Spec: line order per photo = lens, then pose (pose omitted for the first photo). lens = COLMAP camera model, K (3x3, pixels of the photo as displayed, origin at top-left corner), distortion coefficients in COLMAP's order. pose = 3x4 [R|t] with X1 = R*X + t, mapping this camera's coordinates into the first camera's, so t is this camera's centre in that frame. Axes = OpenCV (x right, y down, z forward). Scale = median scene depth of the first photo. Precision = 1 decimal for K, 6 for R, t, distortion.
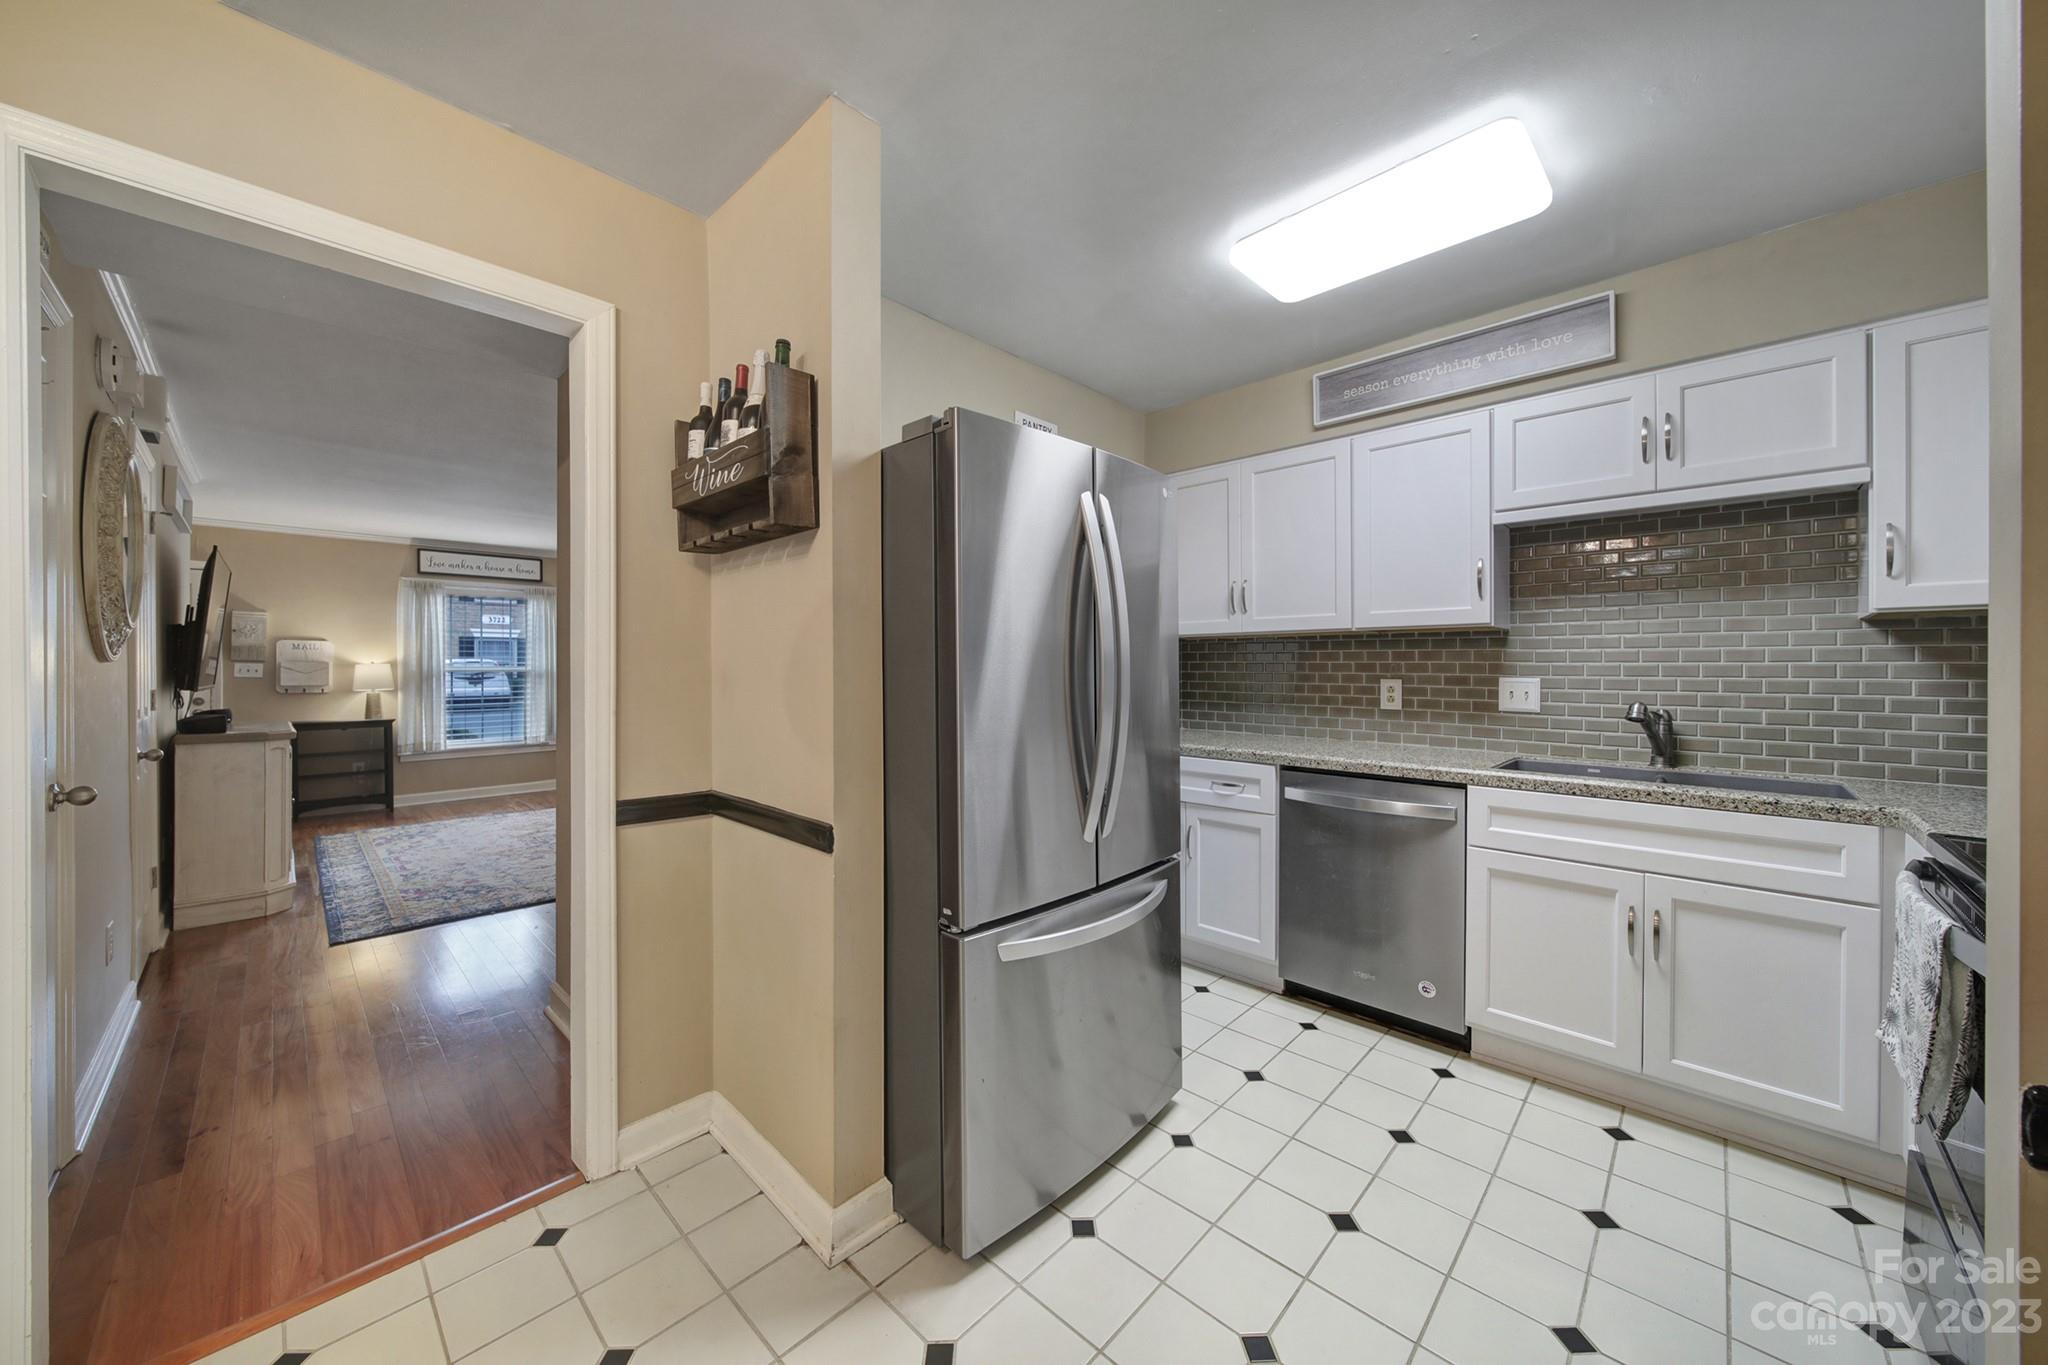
lens RADIAL K [[722.1, 0, 1010.4], [0, 722.1, 665.1], [0, 0, 1]] dist [-0.002563, -0.000428]
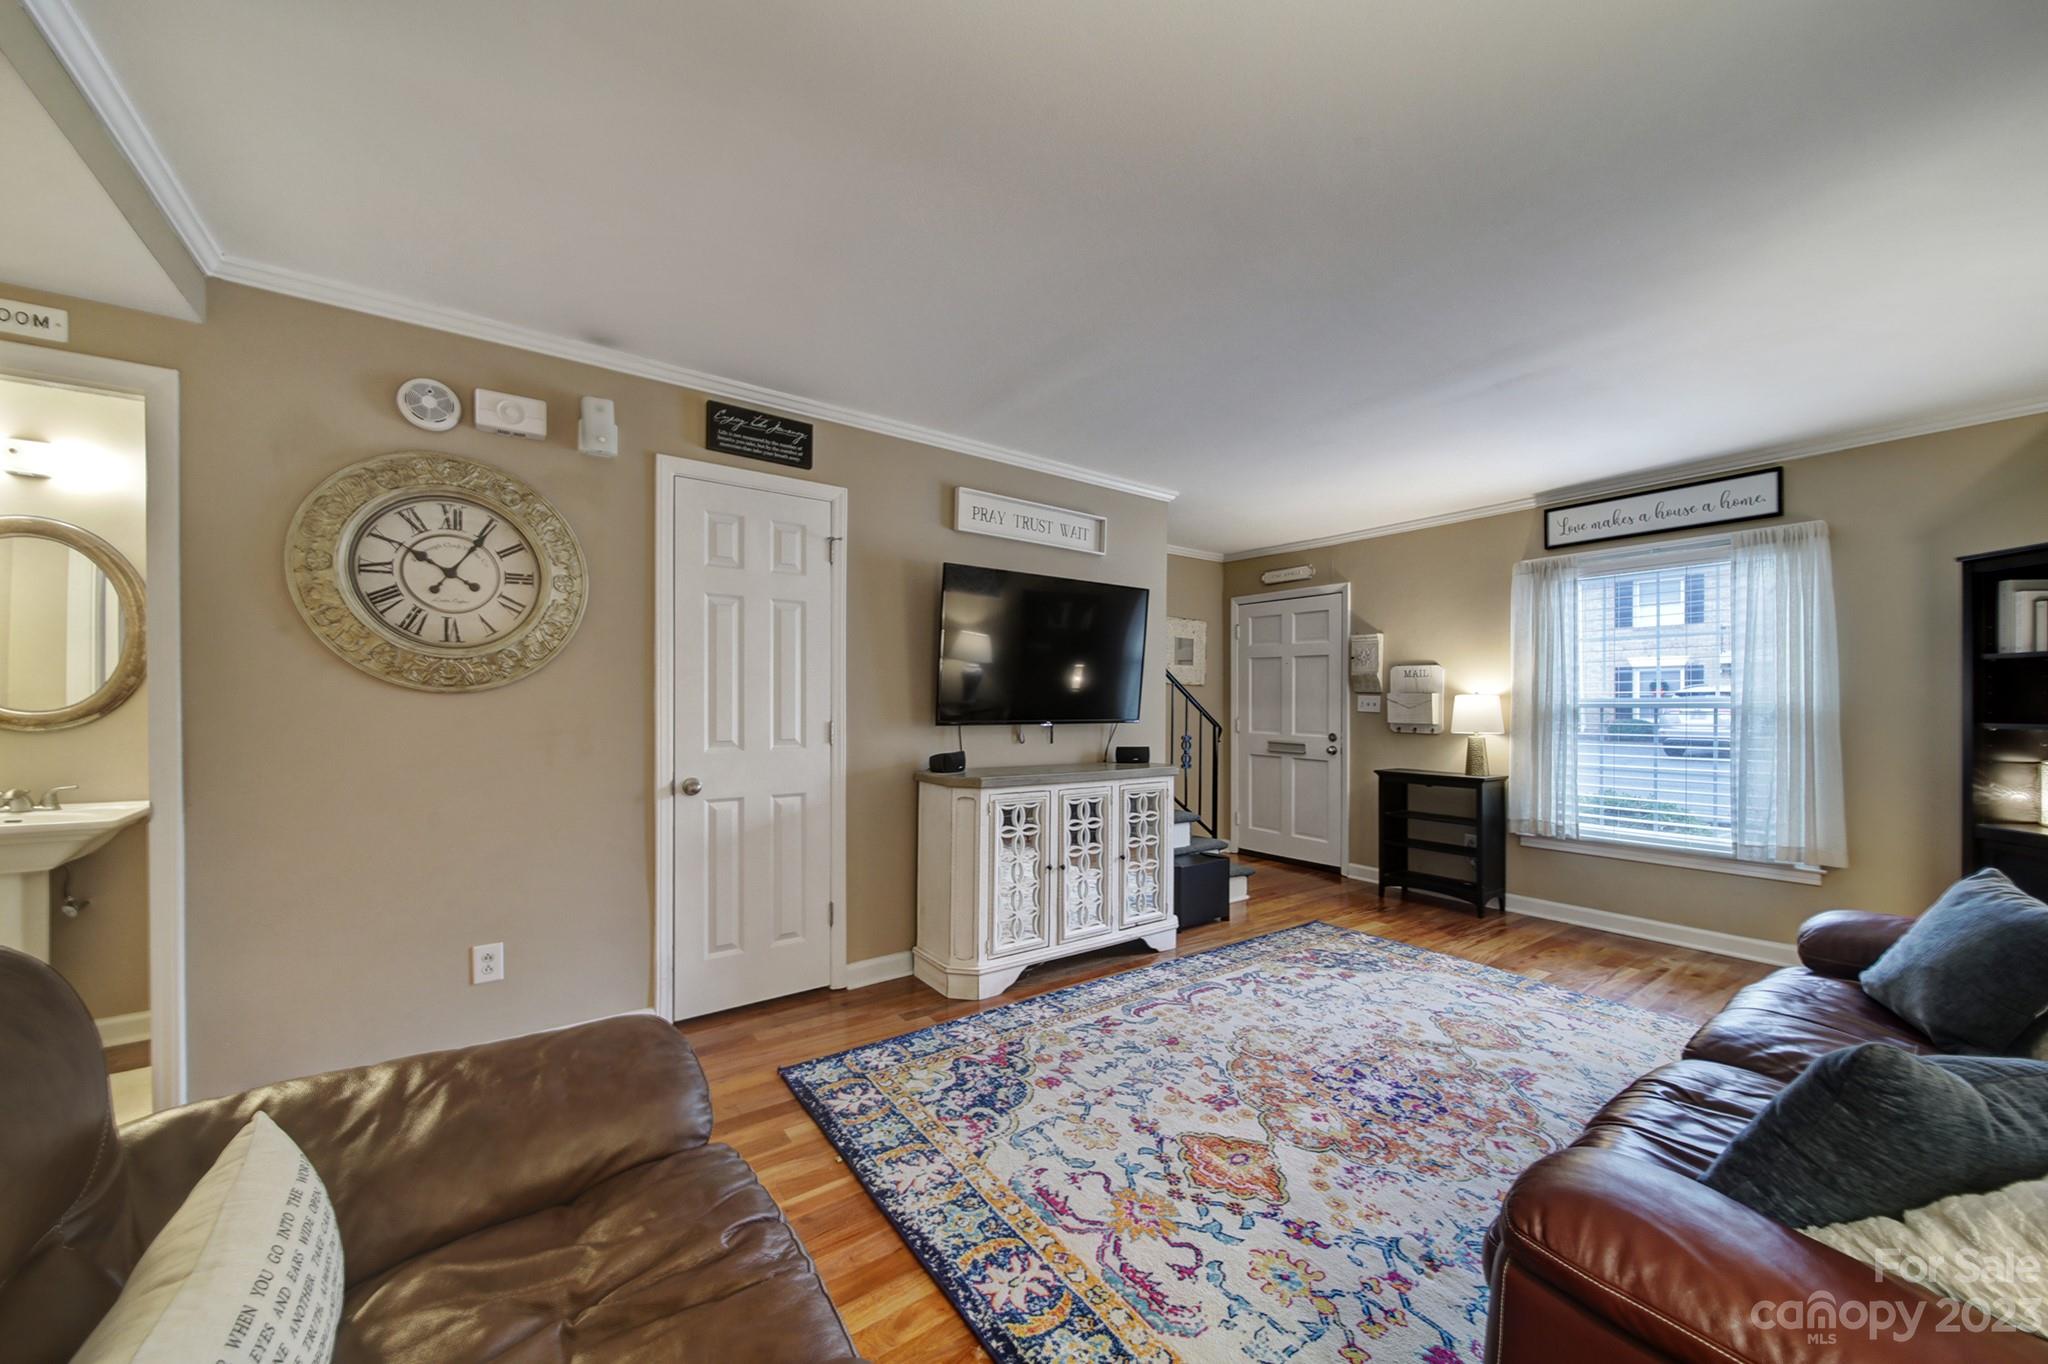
lens RADIAL K [[749.4, 0, 1027.1], [0, 749.4, 700.0], [0, 0, 1]] dist [0.001784, -0.000036]
pose [[-0.162077, -0.002352, -0.986775, -0.267592], [0.002121, 0.999994, -0.002732, 0.009900], [0.986776, -0.002536, -0.162072, 1.664925]]
